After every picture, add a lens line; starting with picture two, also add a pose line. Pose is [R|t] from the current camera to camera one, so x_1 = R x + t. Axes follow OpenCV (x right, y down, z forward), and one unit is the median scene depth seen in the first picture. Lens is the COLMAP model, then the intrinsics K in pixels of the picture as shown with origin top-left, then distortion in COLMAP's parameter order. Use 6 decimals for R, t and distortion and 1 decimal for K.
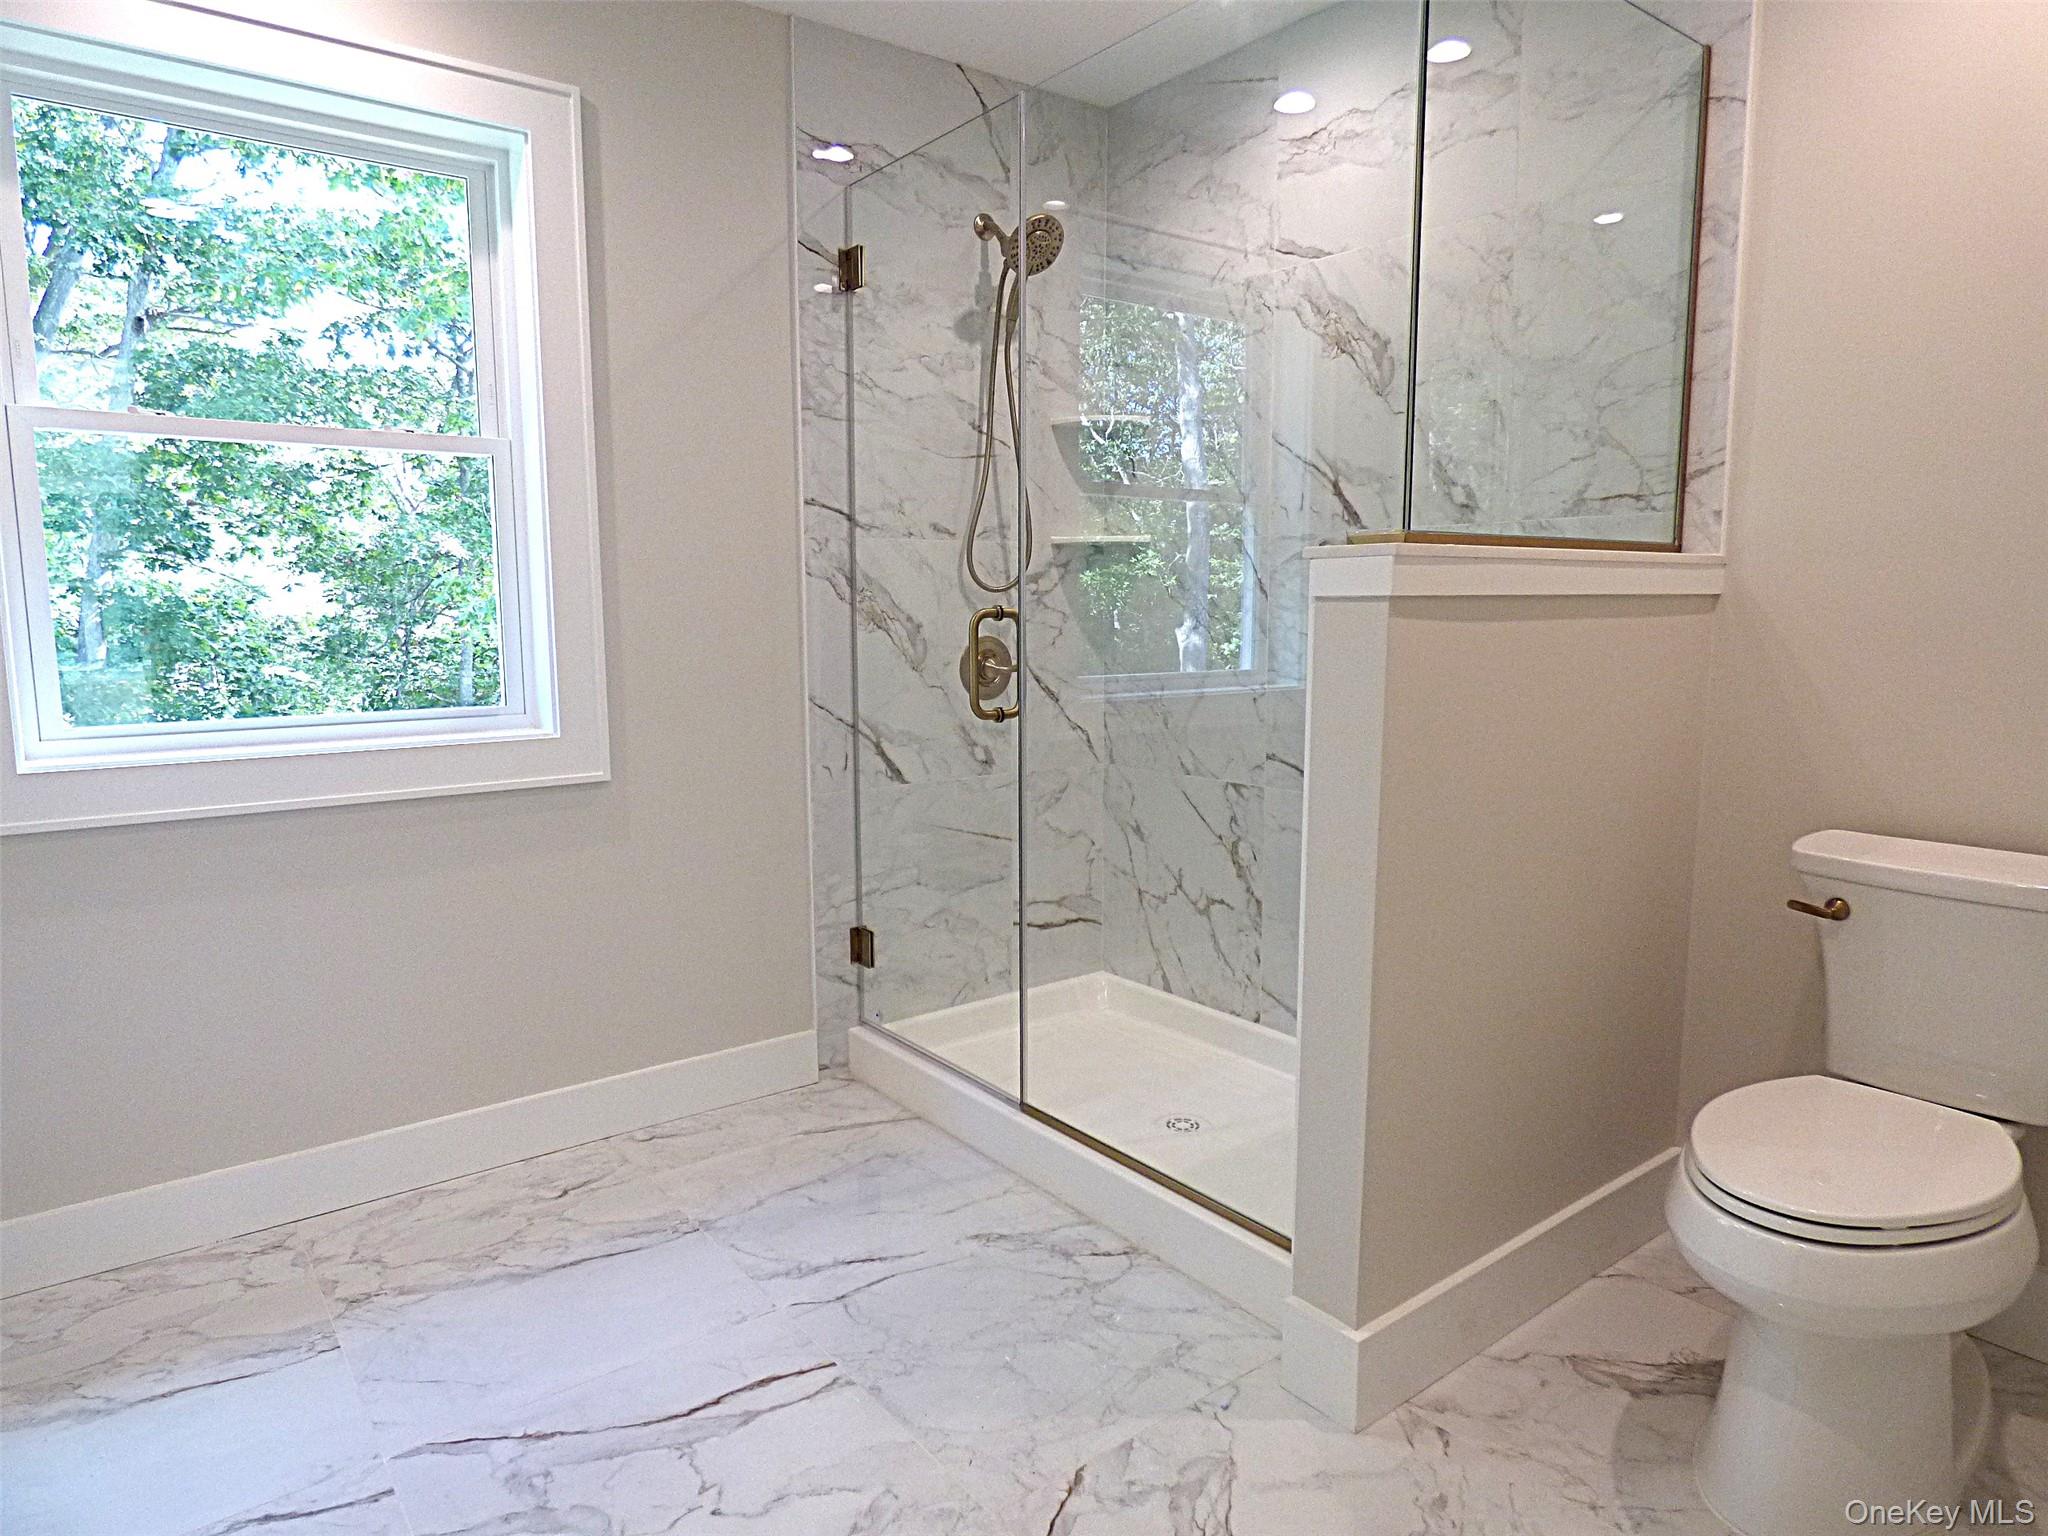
lens RADIAL K [[1263.0, 0, 1025.5], [0, 1263.0, 769.2], [0, 0, 1]] dist [-0.009864, 0.002292]
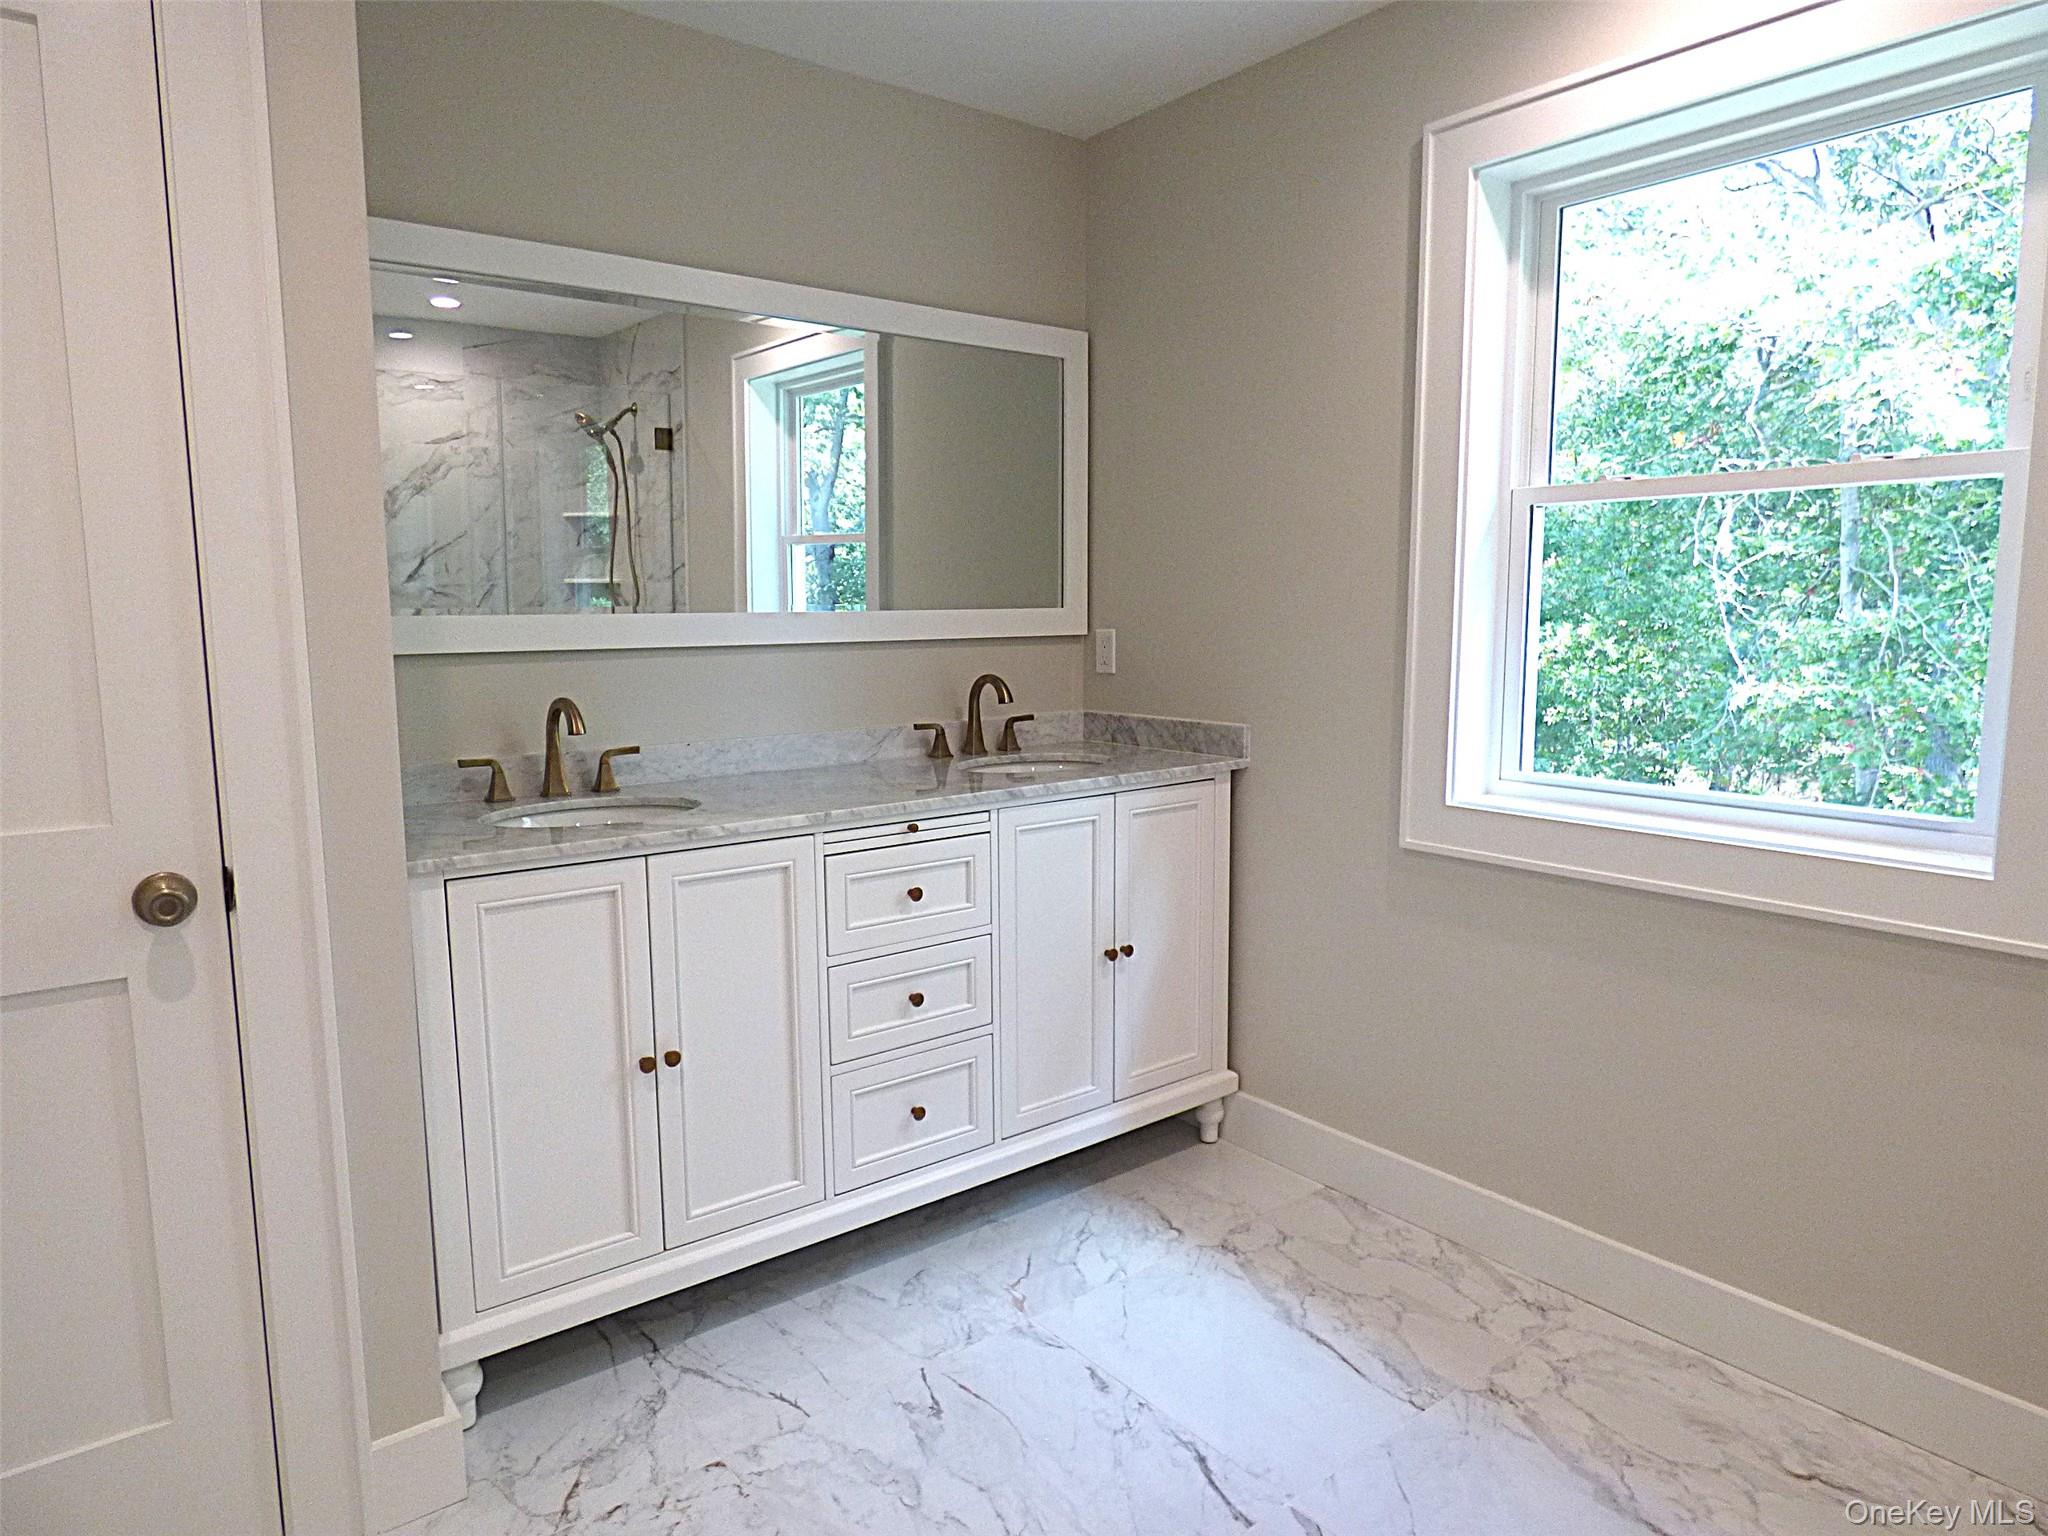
lens RADIAL K [[1263.0, 0, 1024.3], [0, 1263.0, 763.1], [0, 0, 1]] dist [-0.009864, 0.002292]
pose [[0.006024, 0.134625, -0.990878, 0.351219], [-0.129834, 0.982614, 0.132713, -0.132146], [0.991517, 0.127850, 0.023399, 0.536546]]
